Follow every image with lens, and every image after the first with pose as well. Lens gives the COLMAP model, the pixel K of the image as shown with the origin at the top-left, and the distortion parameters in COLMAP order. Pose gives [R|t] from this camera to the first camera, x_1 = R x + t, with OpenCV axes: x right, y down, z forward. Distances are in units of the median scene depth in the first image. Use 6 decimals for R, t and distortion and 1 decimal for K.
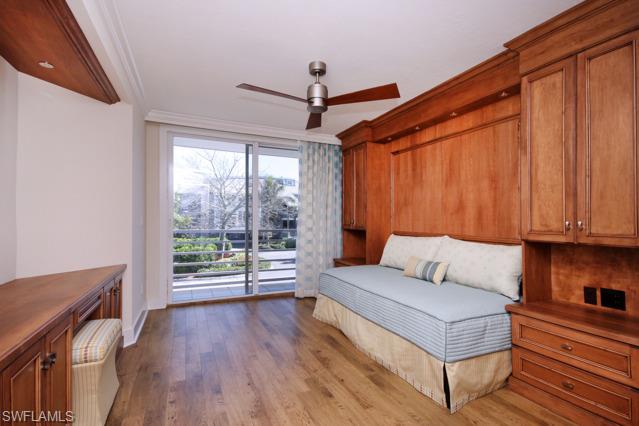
lens RADIAL K [[302.7, 0, 313.5], [0, 302.7, 219.5], [0, 0, 1]] dist [-0.002584, -0.000093]
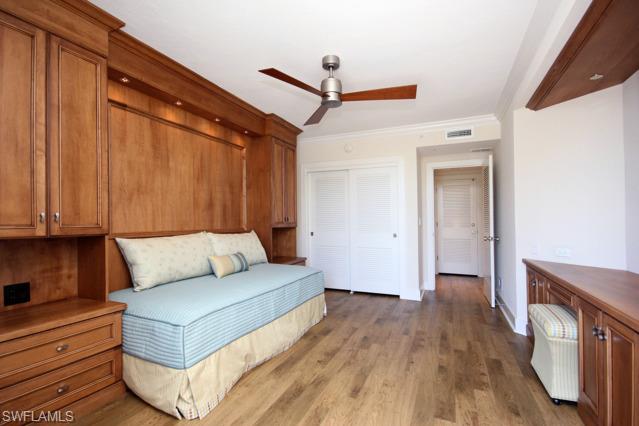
lens RADIAL K [[291.0, 0, 319.5], [0, 291.0, 213.0], [0, 0, 1]] dist [-0.001274, -0.000015]
pose [[-0.675257, 0.014894, 0.737432, -0.594958], [-0.001198, 0.999773, -0.021289, 0.013253], [-0.737582, -0.015259, -0.675085, 1.512529]]
